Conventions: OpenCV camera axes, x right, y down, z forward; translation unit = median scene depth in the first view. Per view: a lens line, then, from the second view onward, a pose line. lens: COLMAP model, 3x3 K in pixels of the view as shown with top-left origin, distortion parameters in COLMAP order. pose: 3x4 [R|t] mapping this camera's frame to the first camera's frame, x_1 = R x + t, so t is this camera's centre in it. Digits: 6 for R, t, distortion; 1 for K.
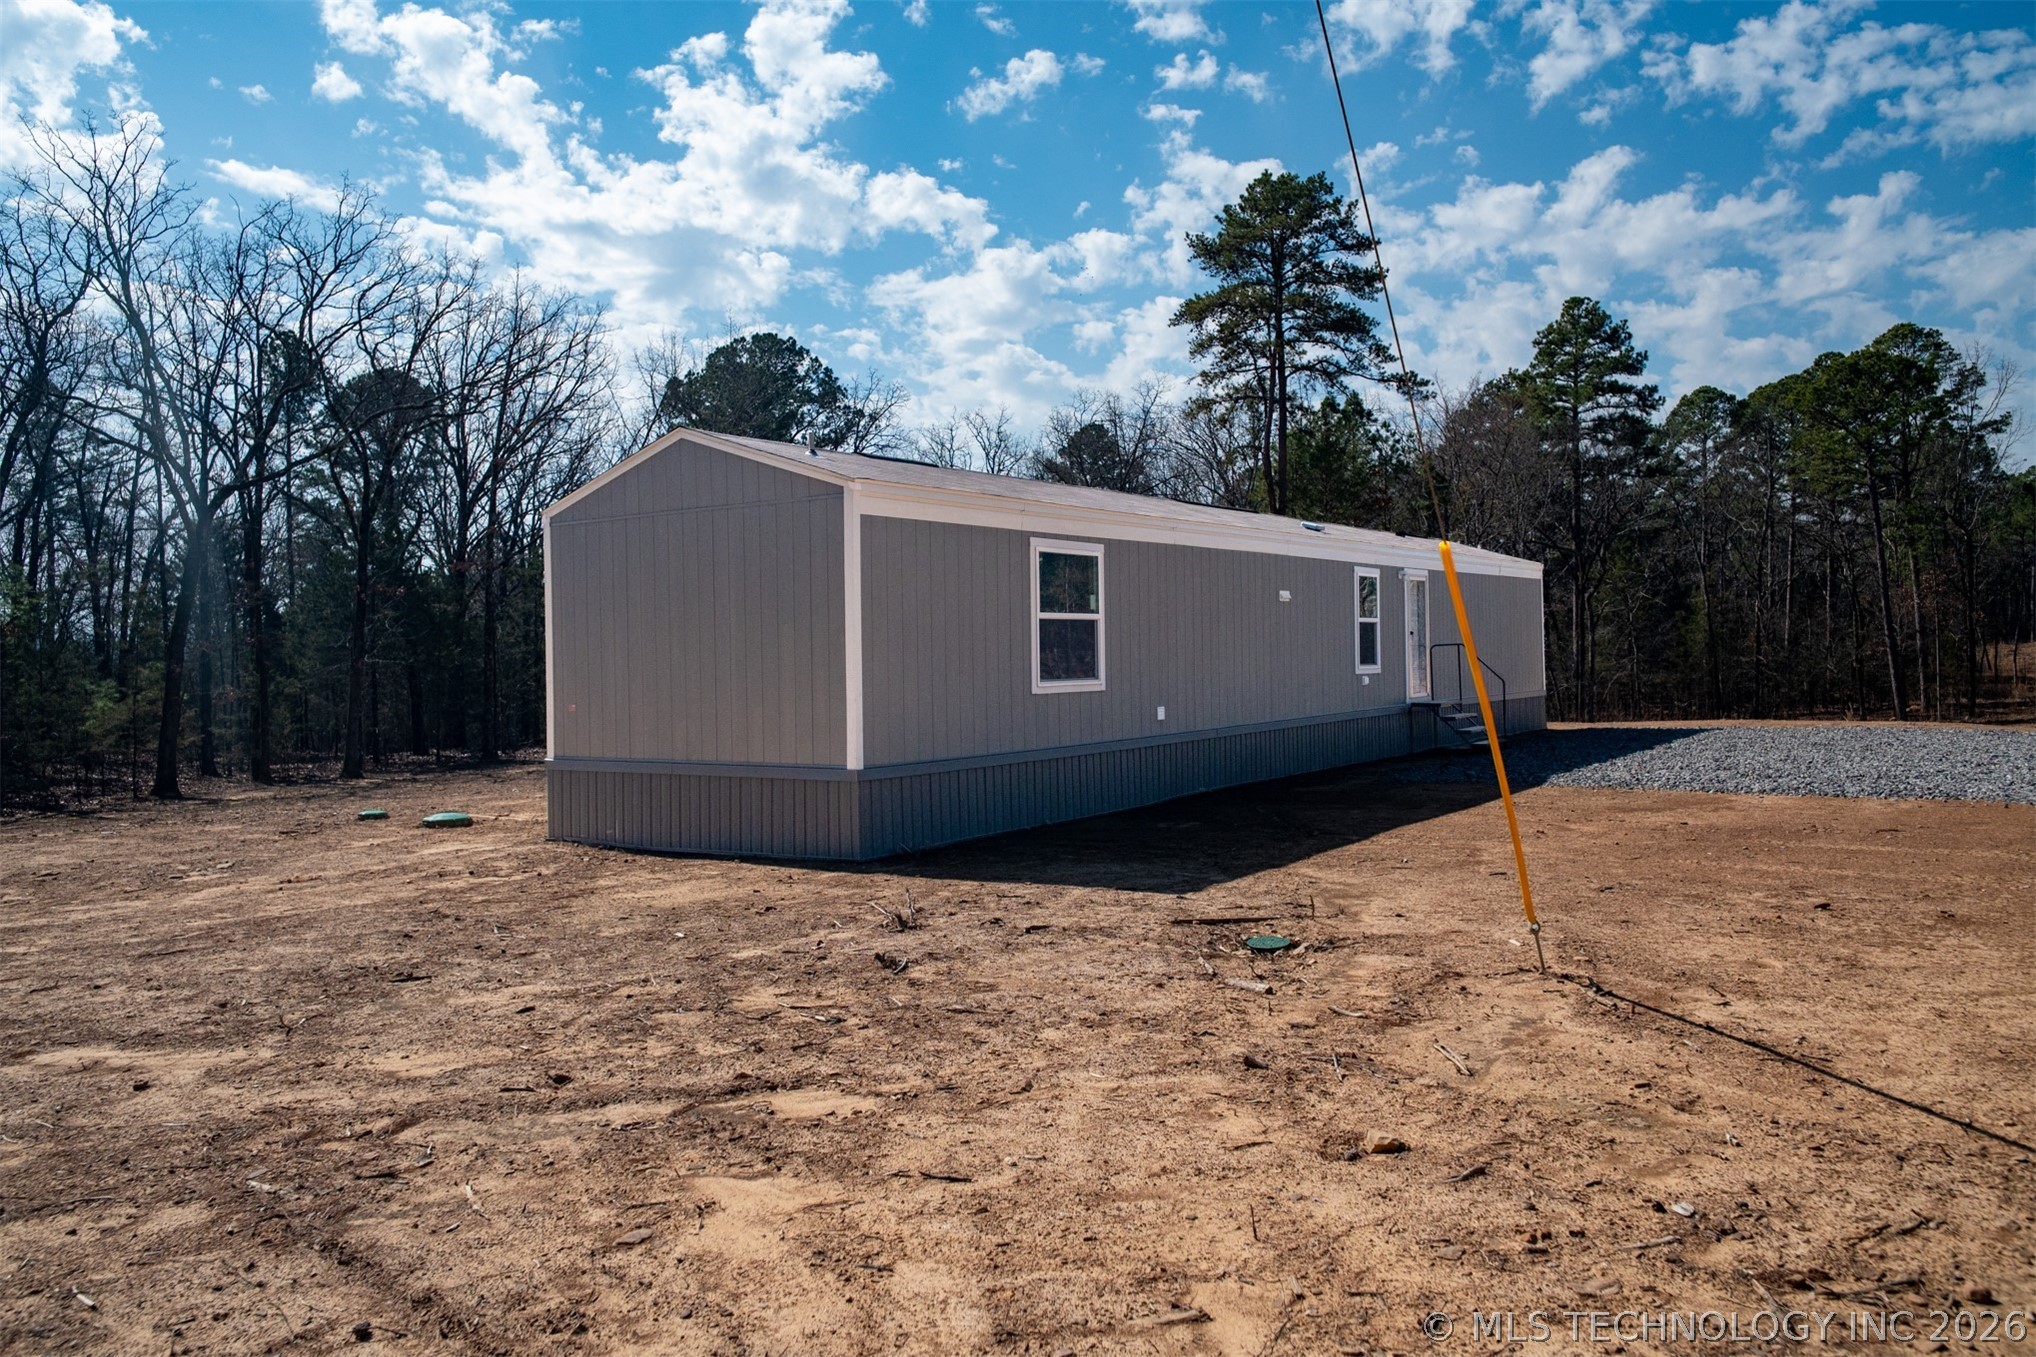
lens RADIAL K [[1518.4, 0, 1018.0], [0, 1518.4, 678.5], [0, 0, 1]] dist [-0.002276, 0.002129]
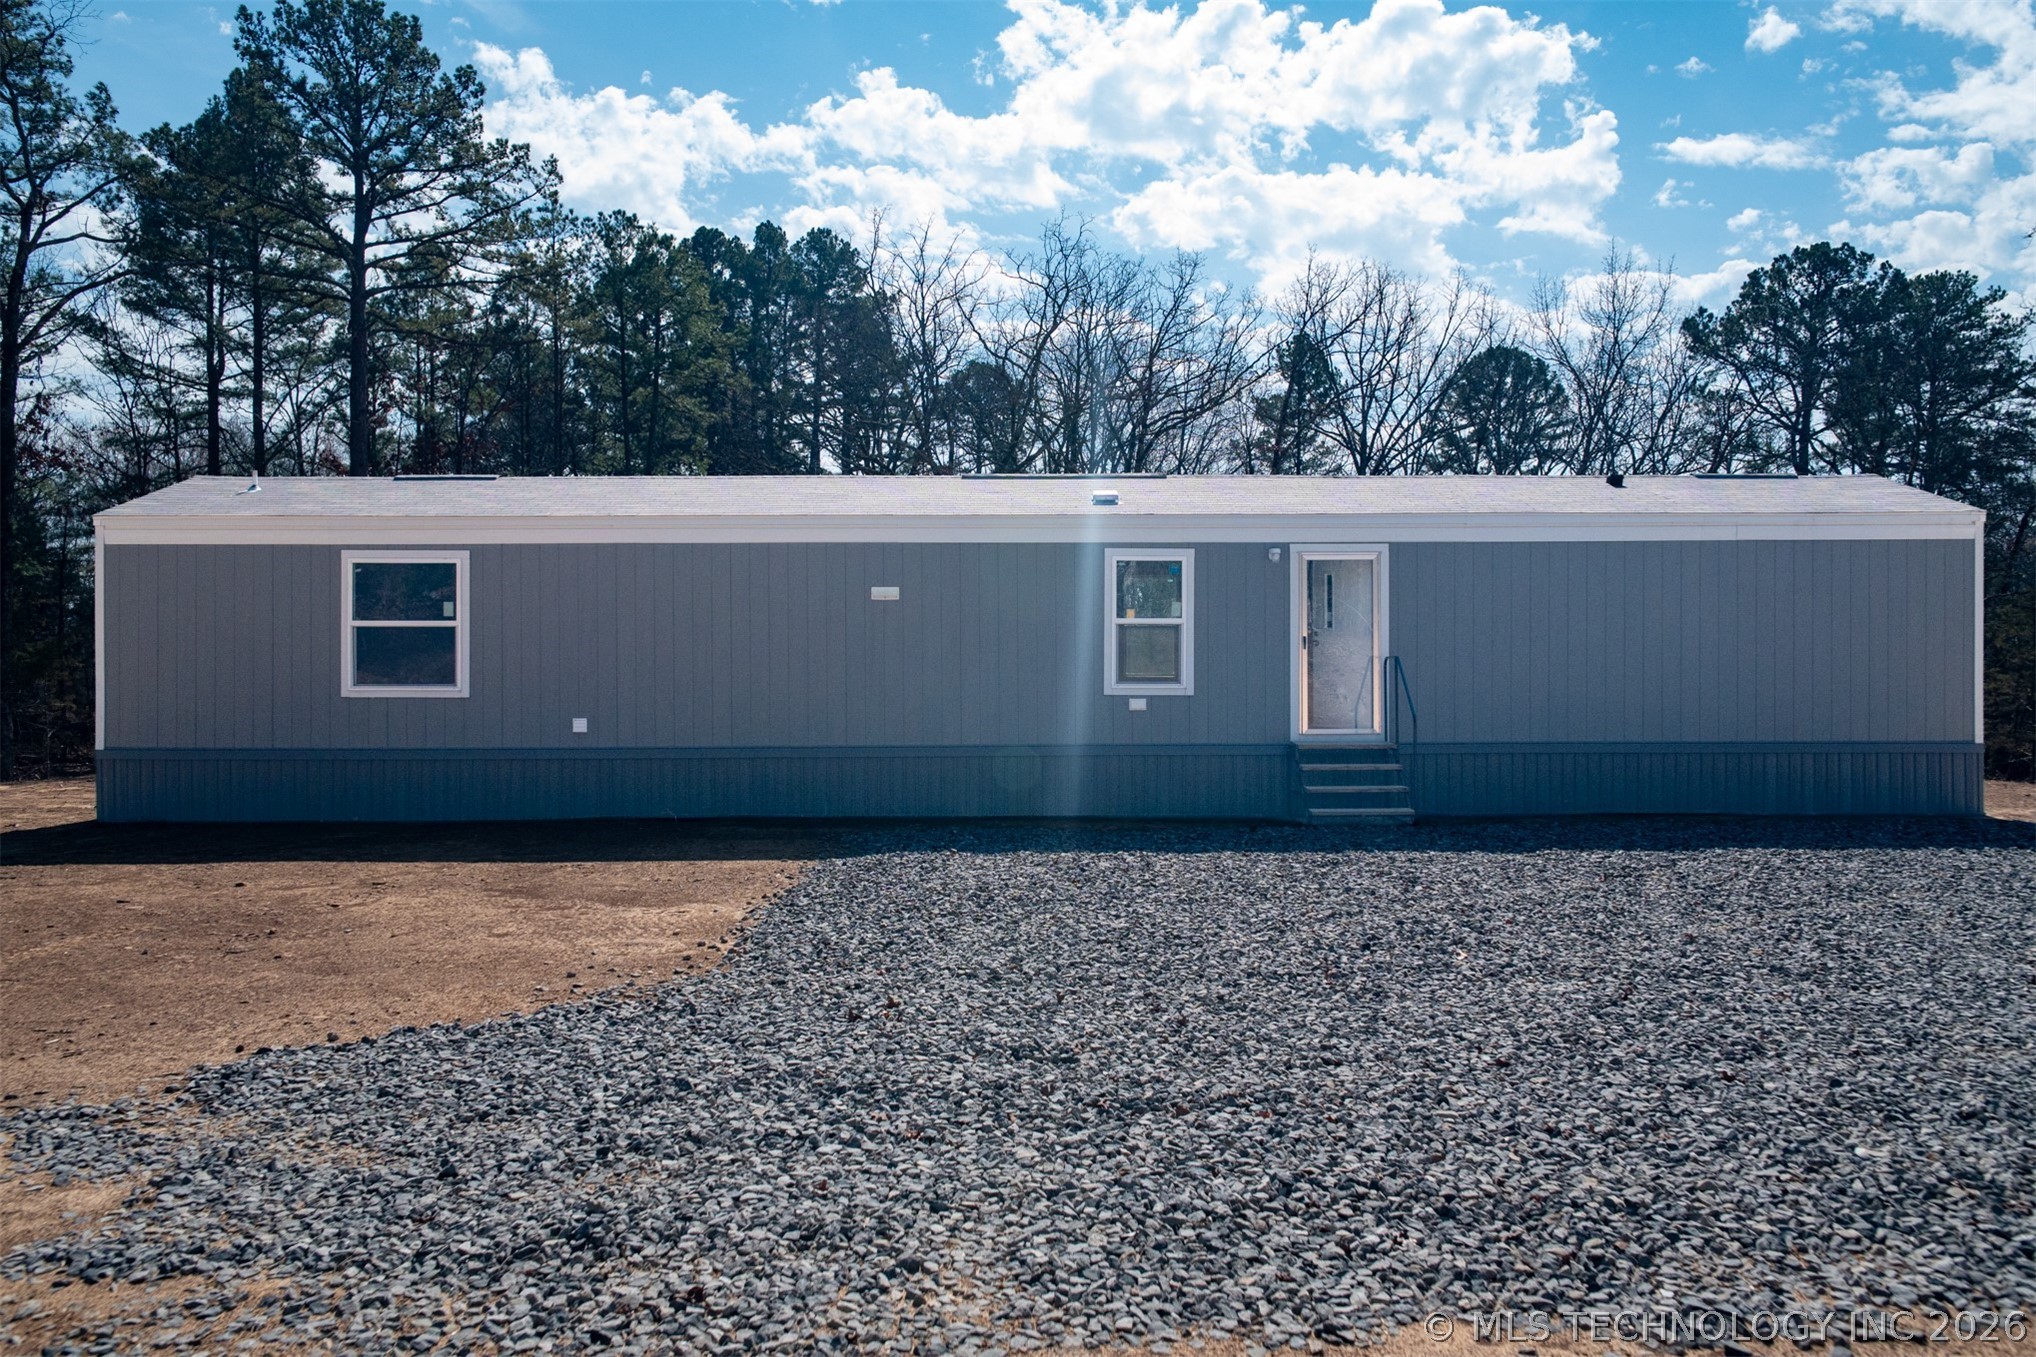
lens RADIAL K [[1518.4, 0, 1018.0], [0, 1518.4, 678.5], [0, 0, 1]] dist [-0.002276, 0.002129]
pose [[0.564324, 0.041382, -0.824516, 0.162106], [-0.023609, 0.999143, 0.033988, -0.007040], [0.825216, 0.000285, 0.564817, 0.110164]]
